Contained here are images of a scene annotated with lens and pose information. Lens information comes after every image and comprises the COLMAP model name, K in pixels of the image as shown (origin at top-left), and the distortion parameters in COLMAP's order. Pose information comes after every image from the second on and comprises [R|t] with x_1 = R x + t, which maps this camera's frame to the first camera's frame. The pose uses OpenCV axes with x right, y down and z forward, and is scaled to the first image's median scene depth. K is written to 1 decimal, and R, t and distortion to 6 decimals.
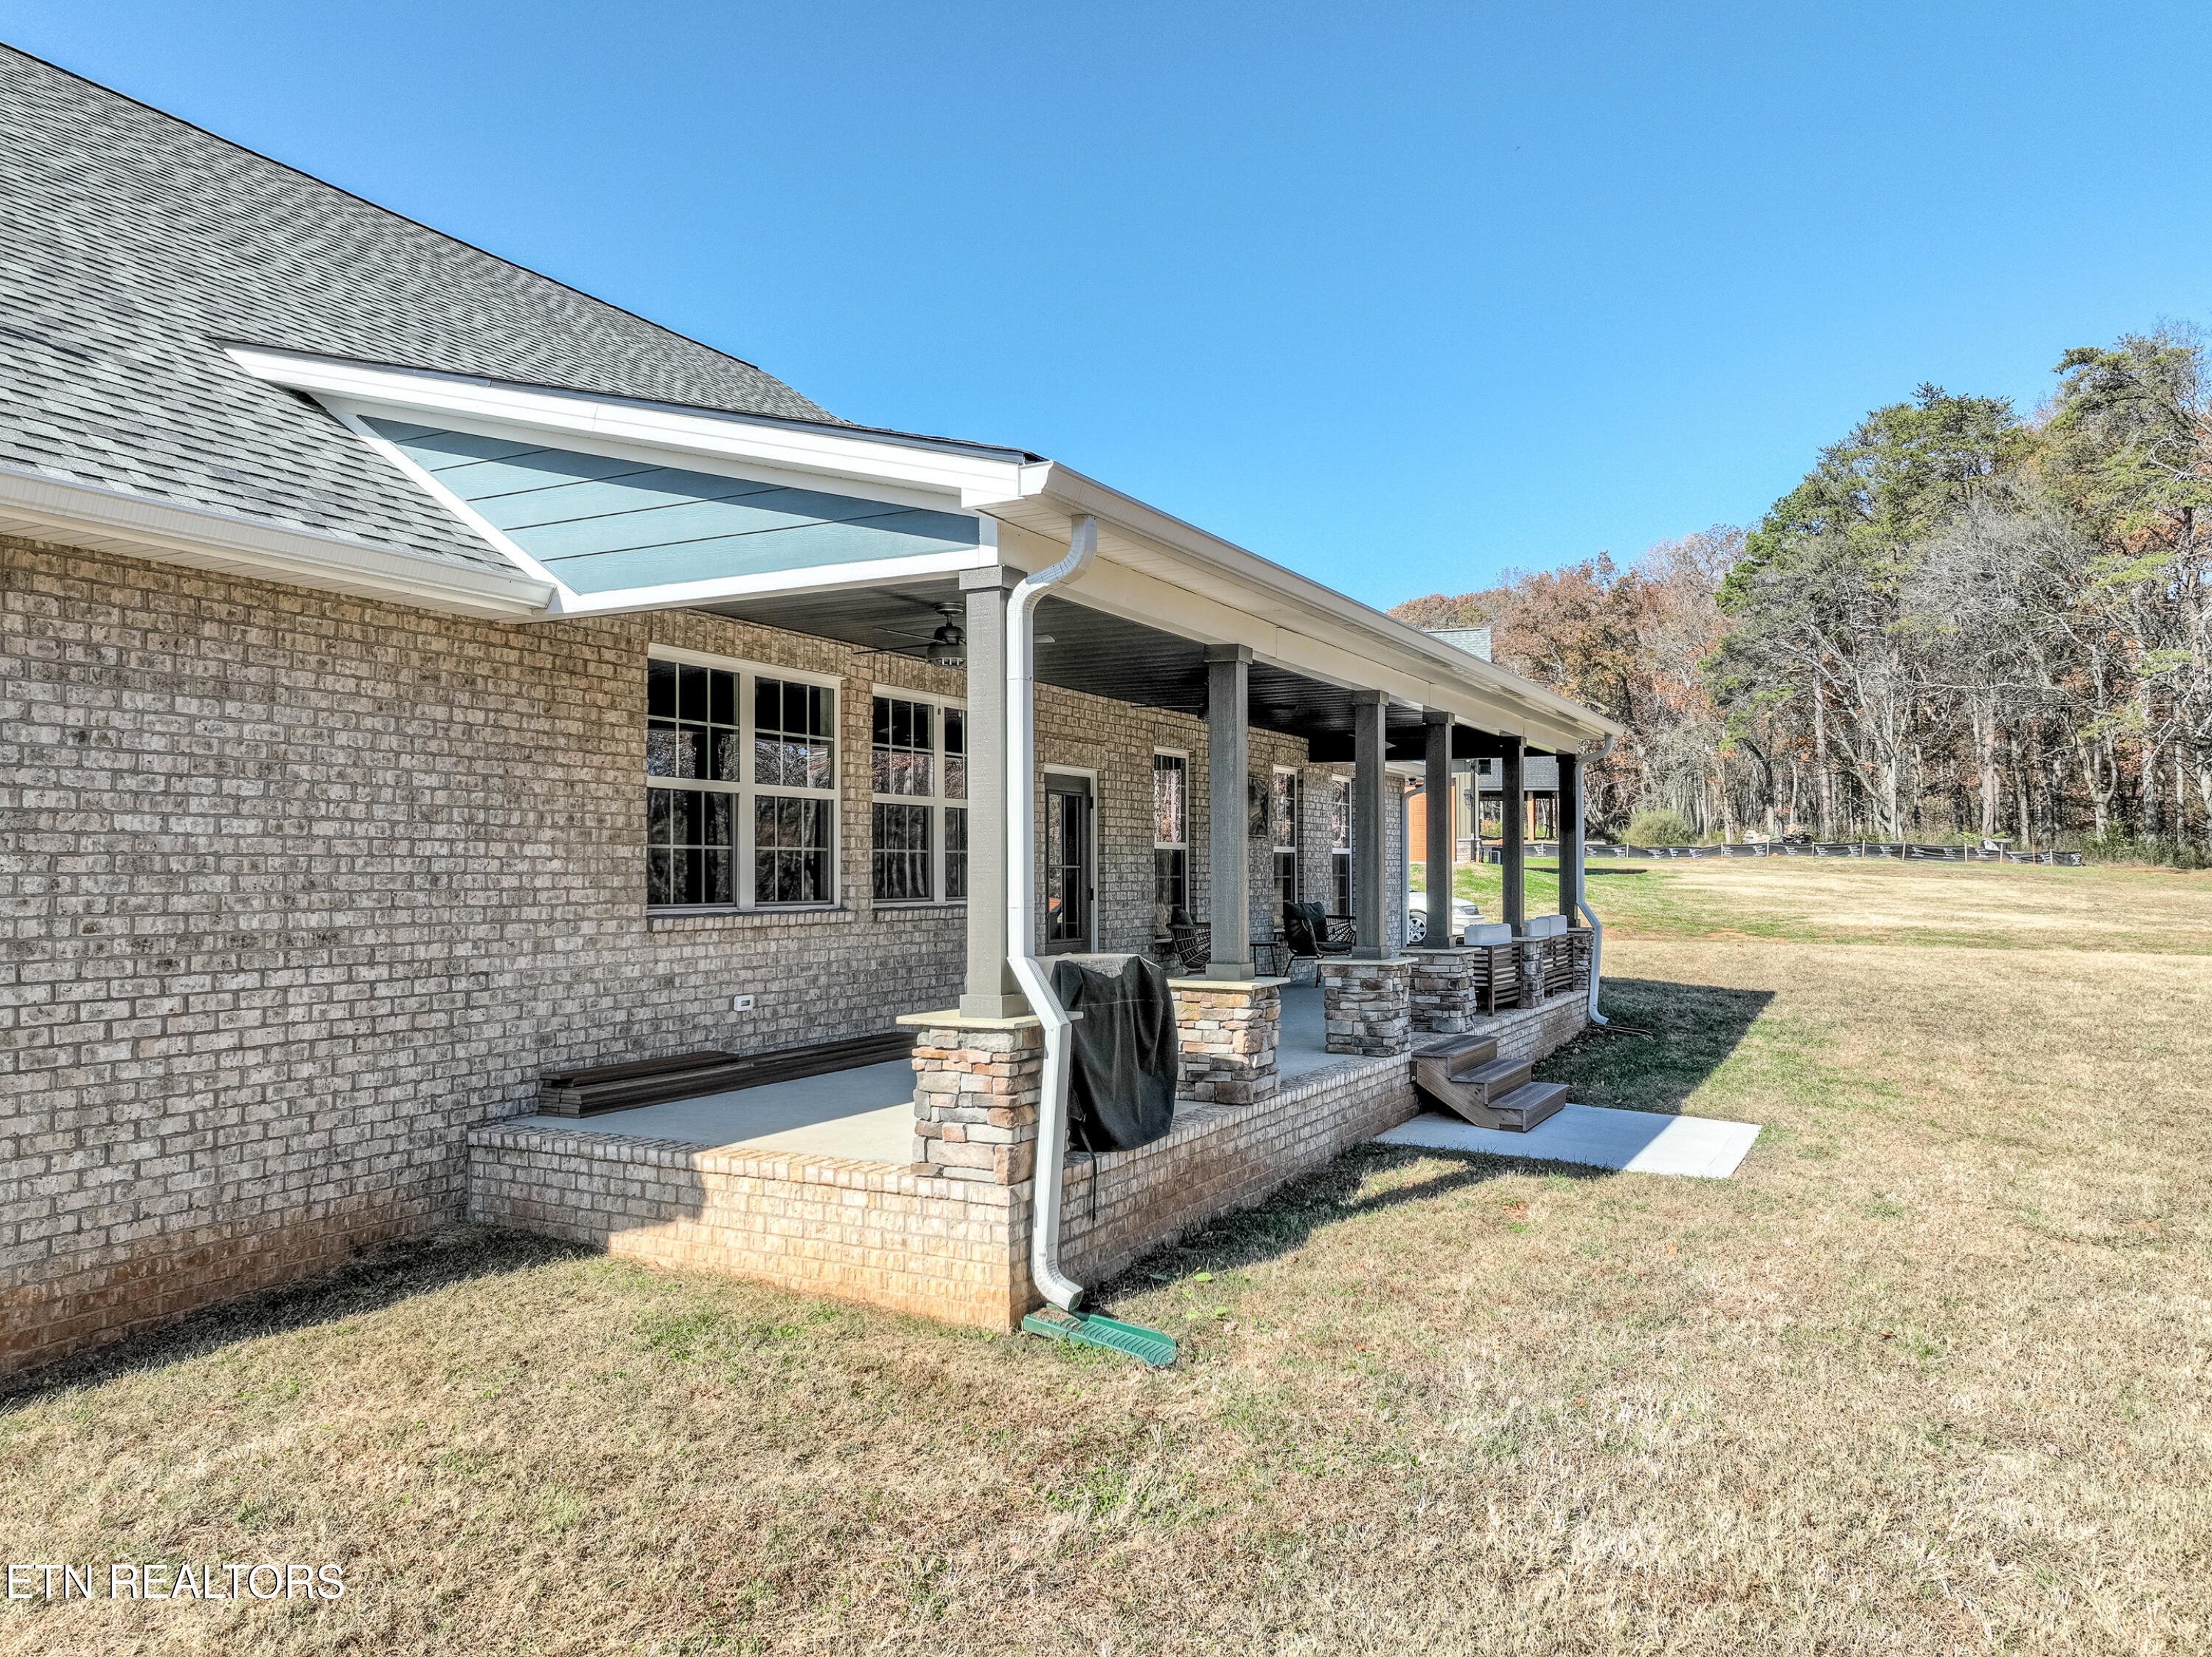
lens RADIAL K [[1635.3, 0, 1095.0], [0, 1635.3, 837.2], [0, 0, 1]] dist [0.002564, 0.012615]
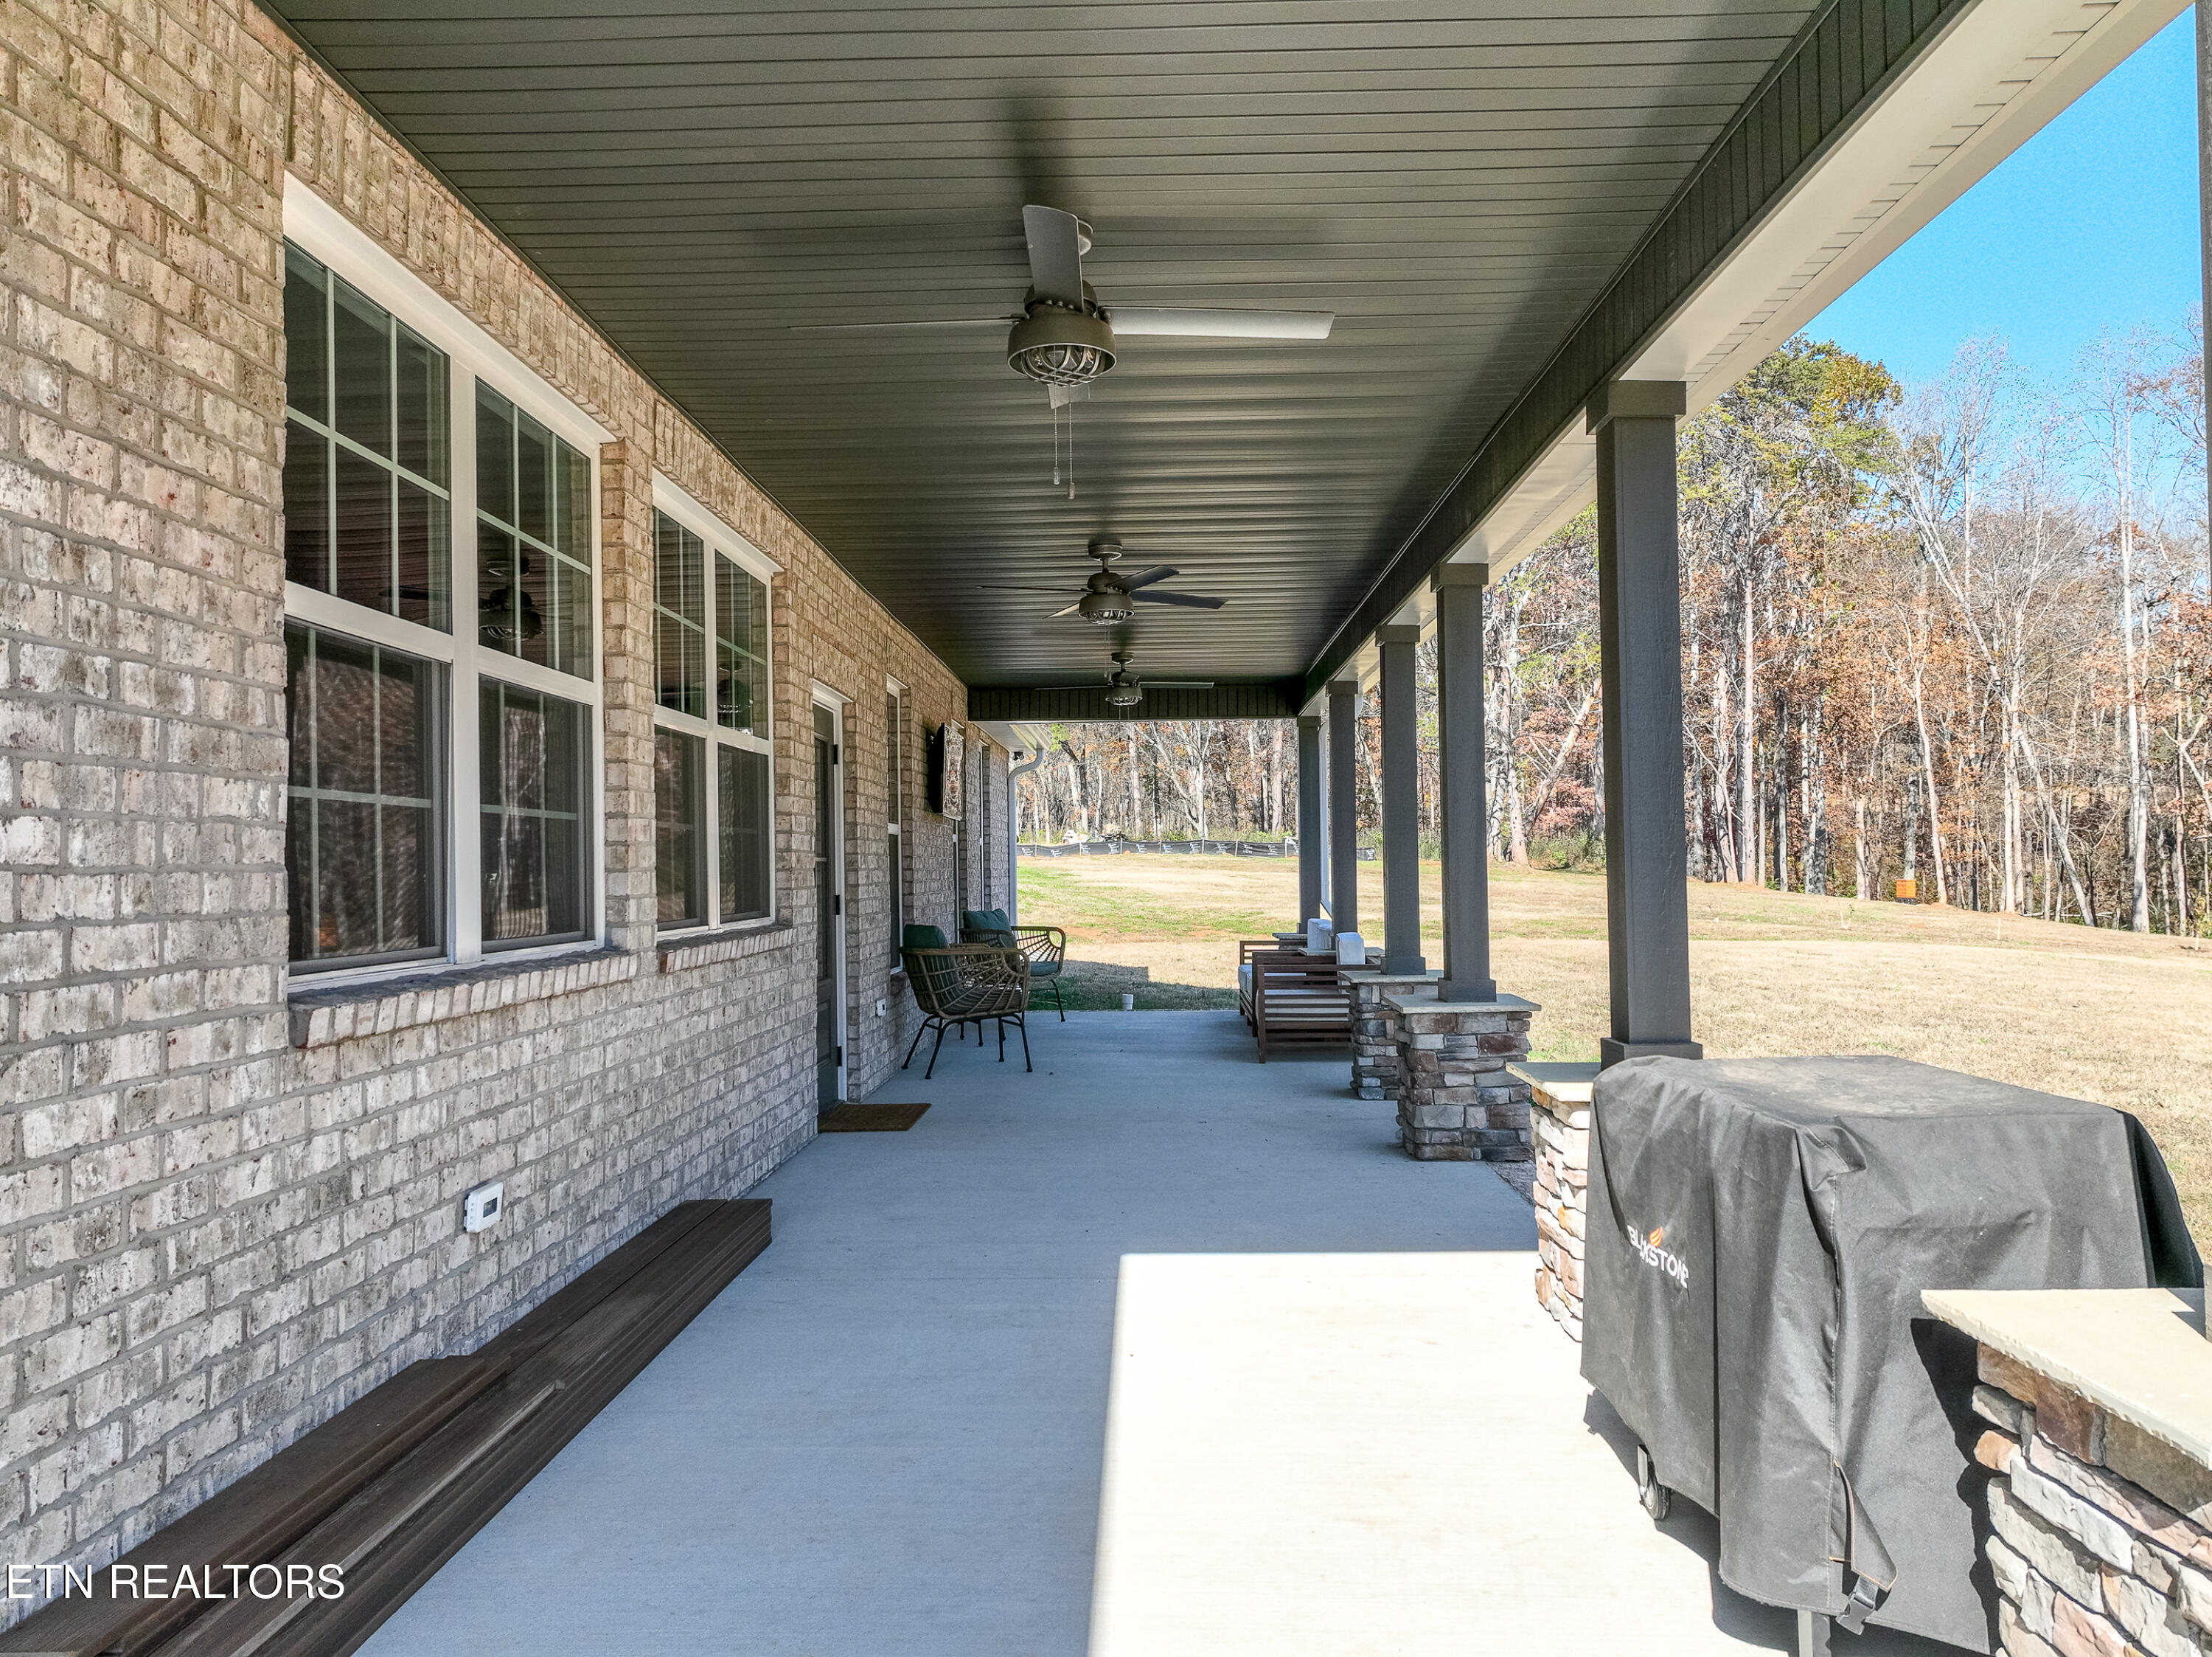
lens RADIAL K [[1635.3, 0, 1119.5], [0, 1635.3, 827.9], [0, 0, 1]] dist [0.002564, 0.012615]
pose [[0.902400, -0.003182, 0.430889, -0.269333], [0.006561, 0.999958, -0.006358, 0.017340], [-0.430850, 0.008564, 0.902383, 0.645647]]
